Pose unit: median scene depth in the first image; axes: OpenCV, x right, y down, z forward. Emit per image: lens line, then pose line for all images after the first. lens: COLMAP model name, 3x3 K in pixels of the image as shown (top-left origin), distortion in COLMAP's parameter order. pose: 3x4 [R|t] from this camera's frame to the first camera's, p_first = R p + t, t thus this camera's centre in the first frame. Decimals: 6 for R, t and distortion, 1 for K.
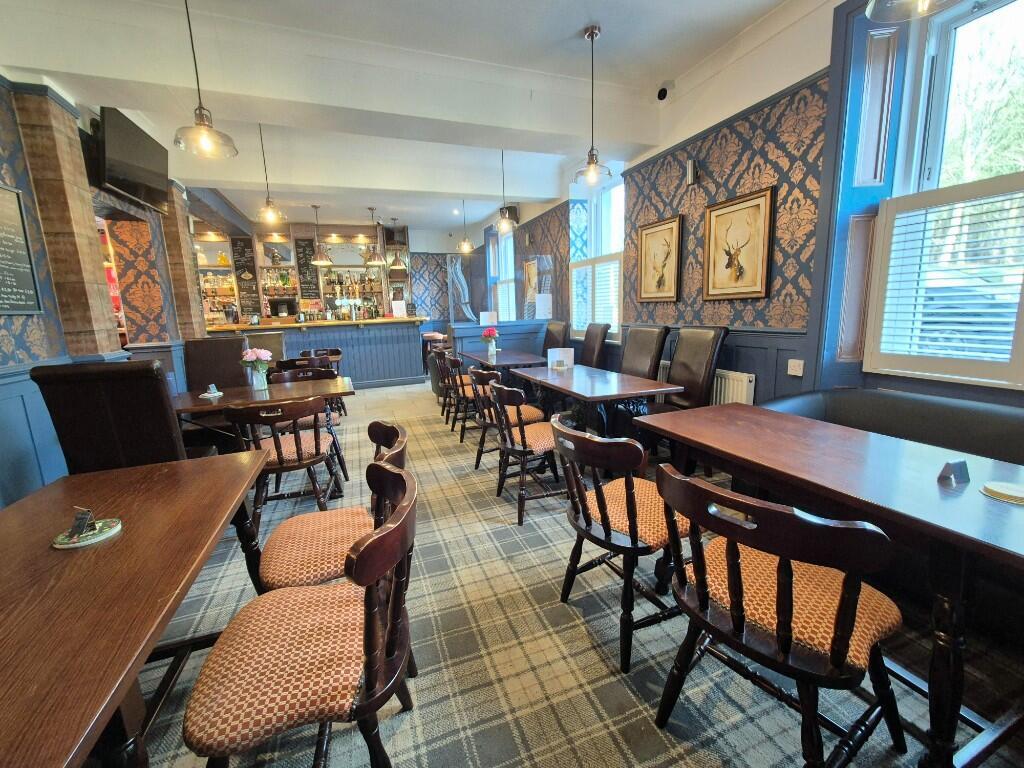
lens RADIAL K [[415.8, 0, 512.0], [0, 415.8, 384.0], [0, 0, 1]] dist [-0.000234, 0.000093]
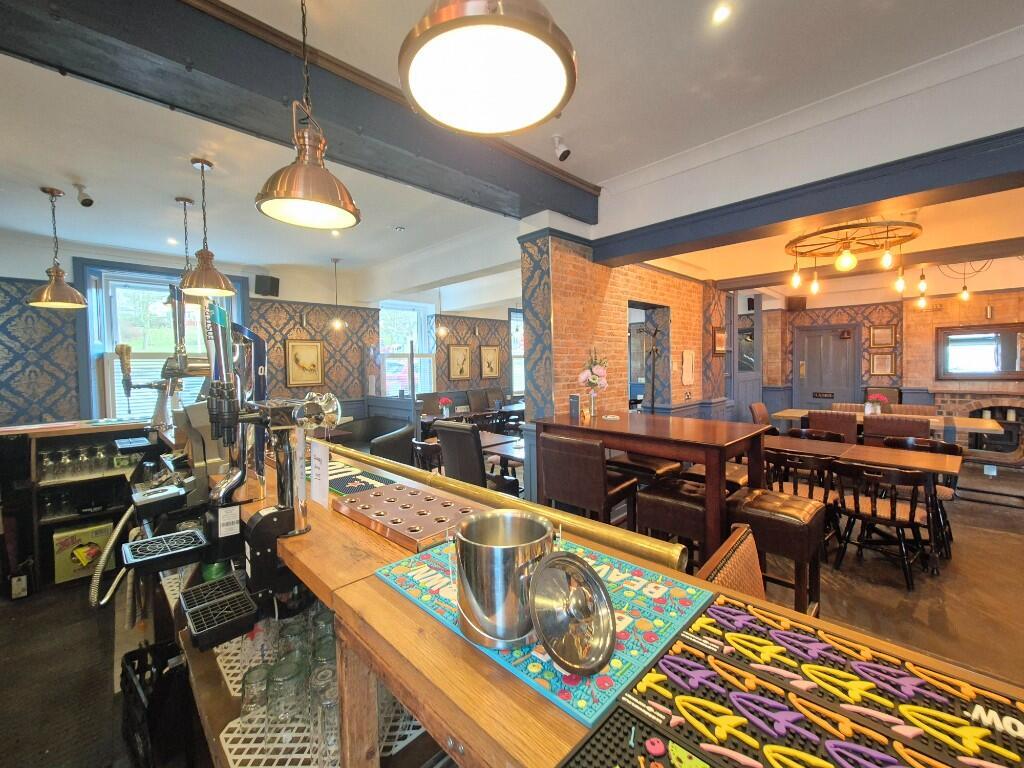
lens RADIAL K [[420.1, 0, 515.0], [0, 420.1, 379.9], [0, 0, 1]] dist [0.000422, 0.000062]
pose [[-0.412025, 0.005971, 0.911153, -1.928592], [0.194066, 0.977610, 0.081351, -0.350906], [-0.890266, 0.210342, -0.403958, 1.783648]]
